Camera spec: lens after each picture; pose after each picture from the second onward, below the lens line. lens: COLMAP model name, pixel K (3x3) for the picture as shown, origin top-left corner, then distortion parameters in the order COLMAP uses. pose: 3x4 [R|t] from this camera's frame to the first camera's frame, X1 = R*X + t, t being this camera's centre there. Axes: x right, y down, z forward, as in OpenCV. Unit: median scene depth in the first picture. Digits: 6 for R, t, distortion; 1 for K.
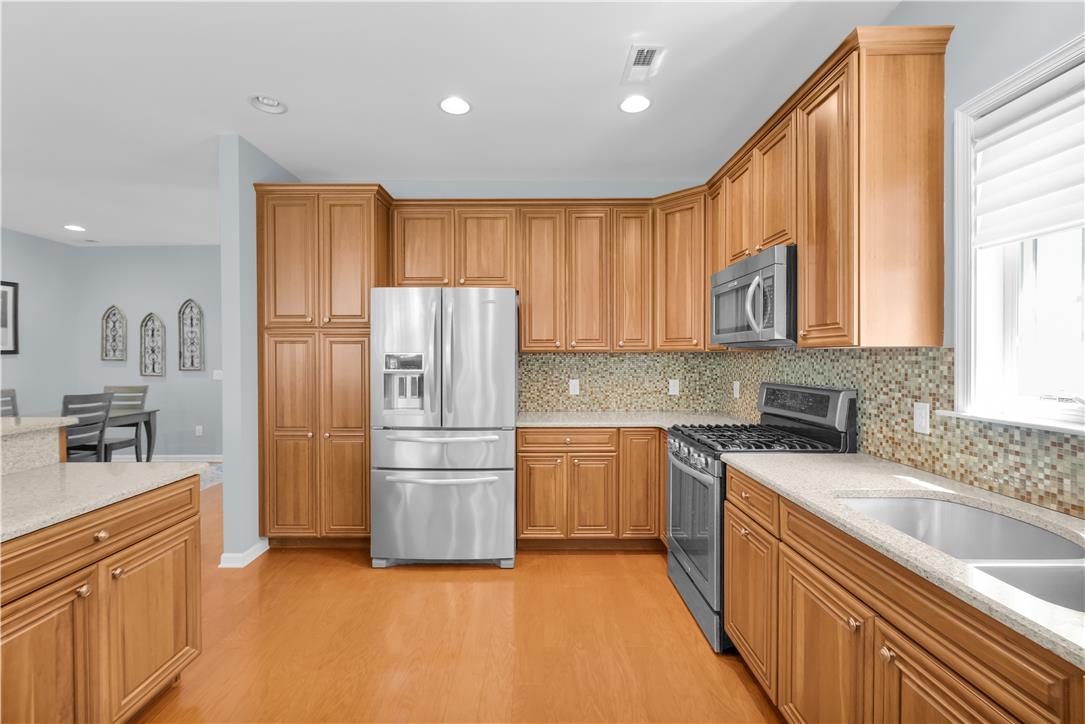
lens RADIAL K [[469.7, 0, 534.9], [0, 469.7, 360.2], [0, 0, 1]] dist [0.003008, 0.000112]
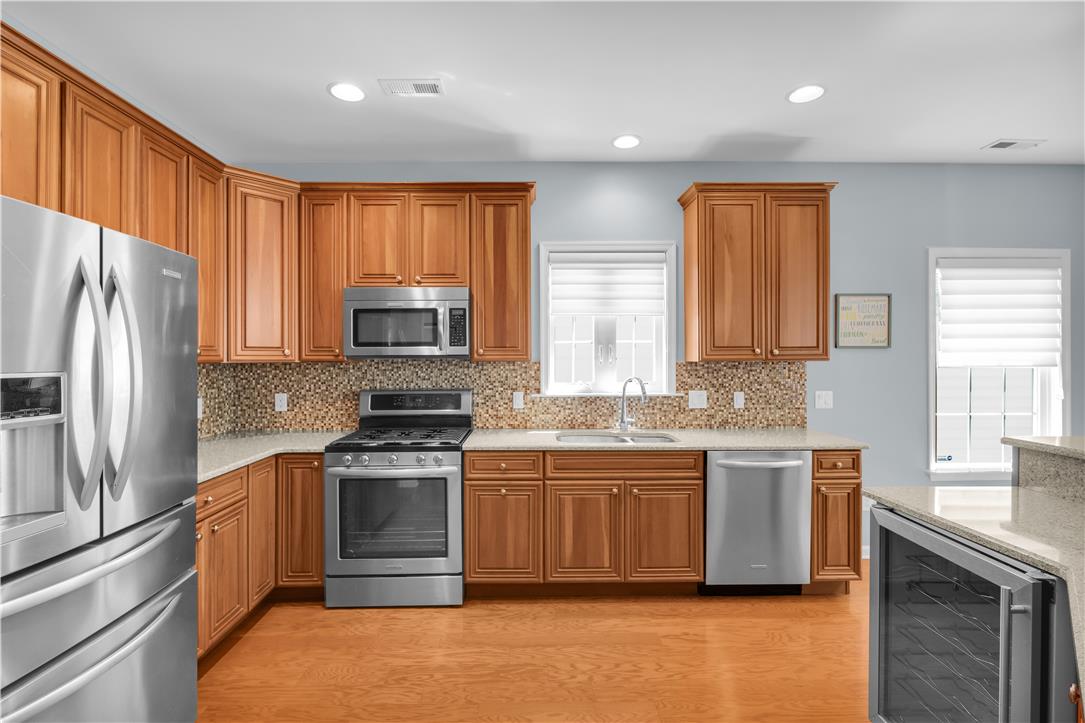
lens RADIAL K [[520.8, 0, 536.5], [0, 520.8, 358.5], [0, 0, 1]] dist [0.018961, 0.000093]
pose [[-0.025342, -0.002017, 0.999677, -1.014607], [0.010479, 0.999942, 0.002283, -0.035885], [-0.999624, 0.010534, -0.025319, 0.834875]]
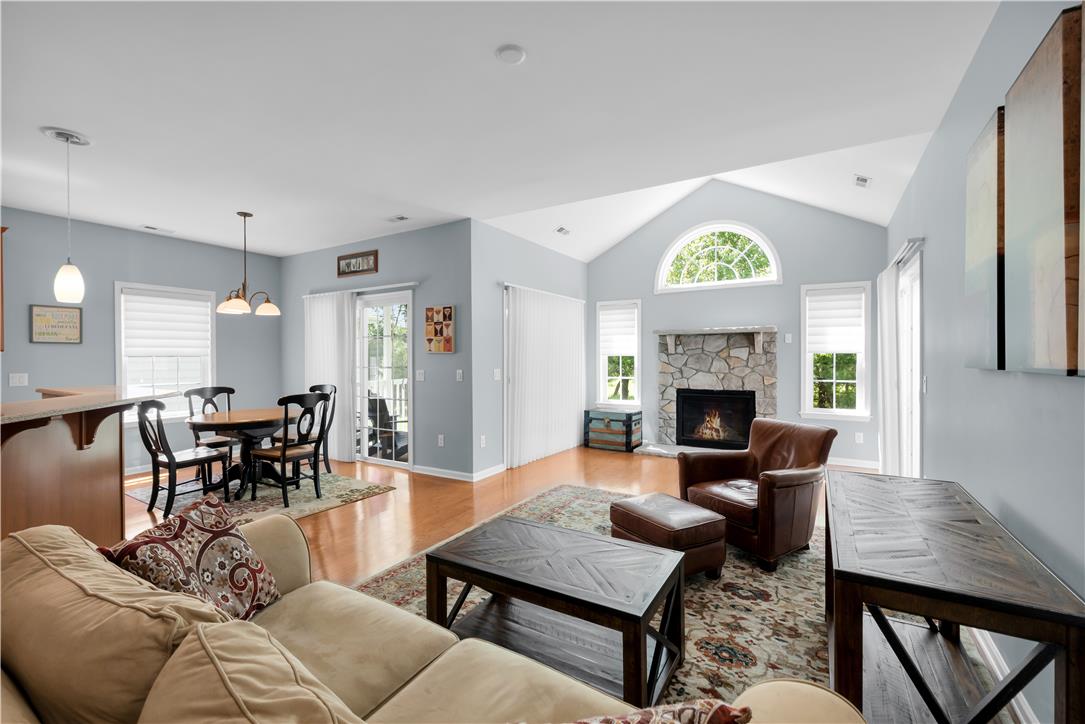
lens RADIAL K [[469.7, 0, 534.9], [0, 469.7, 360.2], [0, 0, 1]] dist [0.003008, 0.000112]
pose [[-0.859920, 0.000593, 0.510428, -2.466585], [0.008899, 0.999865, 0.013831, 0.016172], [-0.510351, 0.016436, -0.859809, 0.489836]]
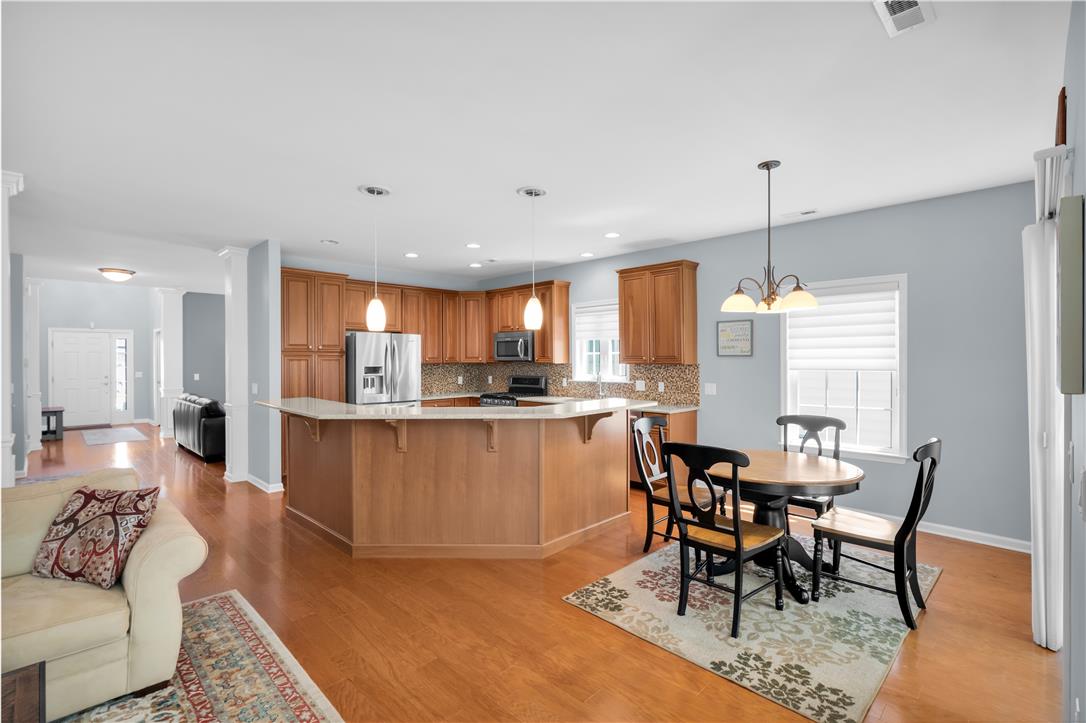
lens RADIAL K [[492.4, 0, 538.8], [0, 492.4, 360.2], [0, 0, 1]] dist [0.000295, 0.000126]
pose [[0.701682, -0.003777, 0.712480, -1.774371], [0.008370, 0.999961, -0.002942, -0.035703], [-0.712441, 0.008028, 0.701686, -1.344511]]
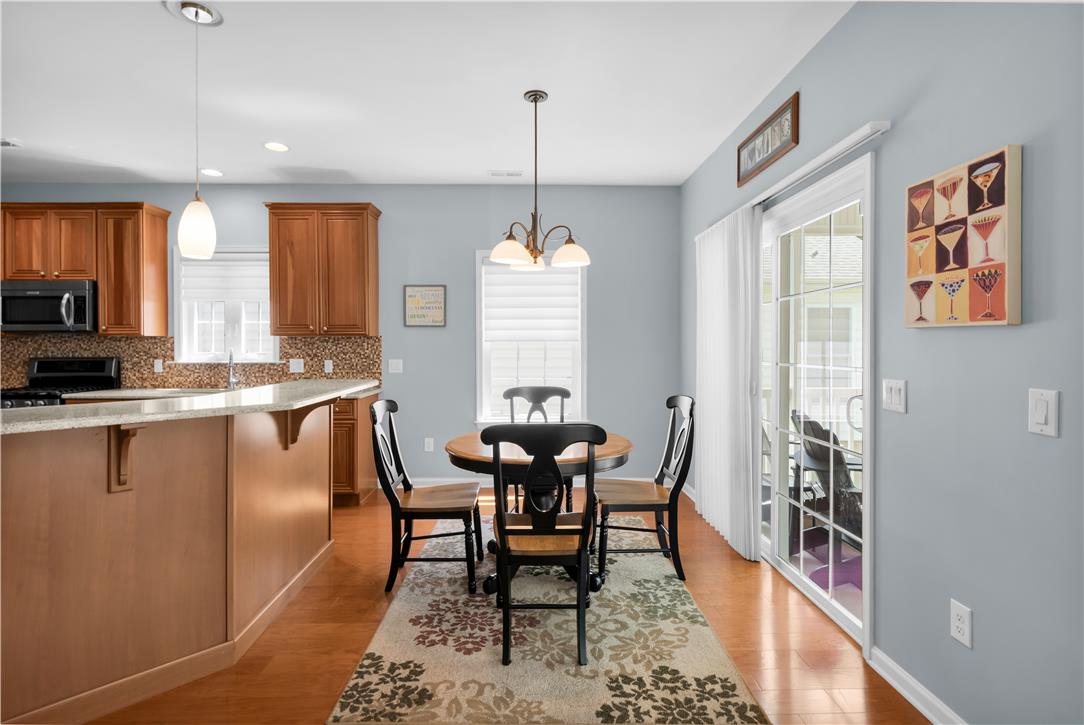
lens RADIAL K [[520.7, 0, 527.6], [0, 520.7, 347.0], [0, 0, 1]] dist [-0.009435, 0.009823]
pose [[-0.017267, -0.001846, 0.999849, -1.569862], [0.009415, 0.999954, 0.002009, 0.033289], [-0.999807, 0.009449, -0.017248, -0.703895]]
